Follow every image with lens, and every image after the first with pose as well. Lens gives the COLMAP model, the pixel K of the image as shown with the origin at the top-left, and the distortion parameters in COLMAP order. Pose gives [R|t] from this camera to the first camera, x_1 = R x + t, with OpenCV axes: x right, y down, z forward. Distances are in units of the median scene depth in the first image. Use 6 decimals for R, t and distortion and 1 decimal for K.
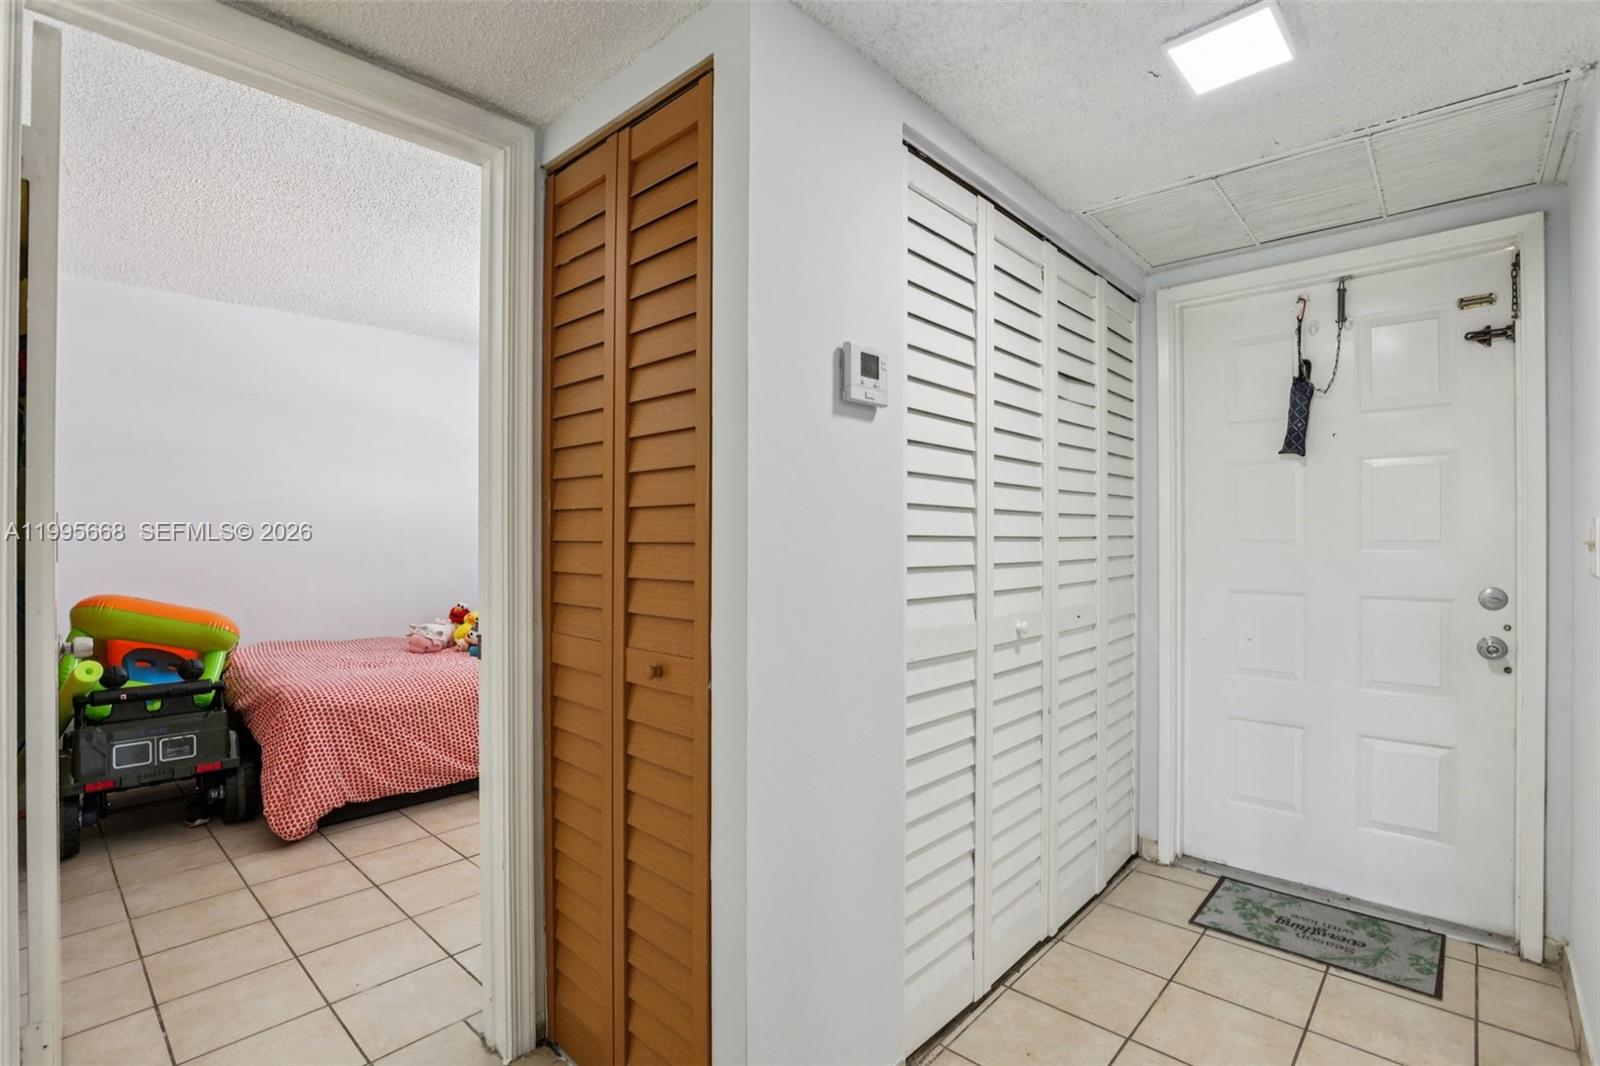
lens RADIAL K [[739.5, 0, 809.1], [0, 739.5, 540.0], [0, 0, 1]] dist [-0.039355, 0.007366]
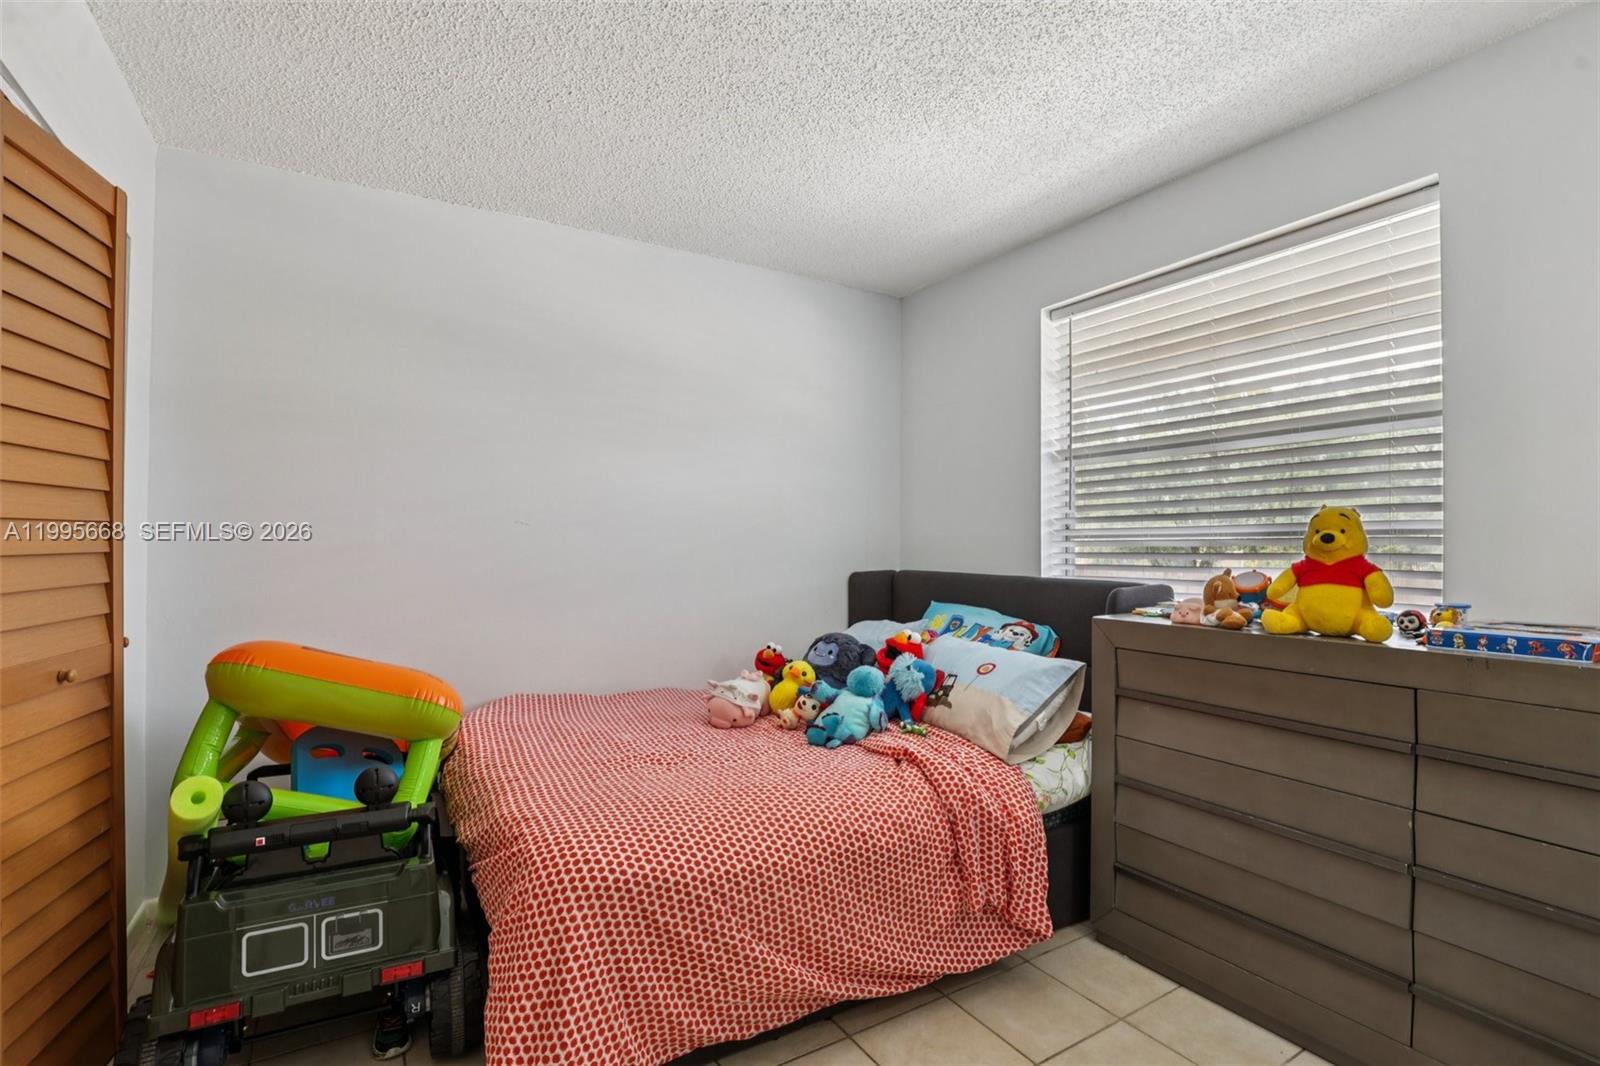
lens RADIAL K [[739.5, 0, 809.1], [0, 739.5, 540.0], [0, 0, 1]] dist [-0.039355, 0.007366]
pose [[0.960401, 0.000667, -0.278622, -0.379466], [-0.004206, 0.999918, -0.012106, -0.000227], [0.278591, 0.012798, 0.960325, 0.543710]]
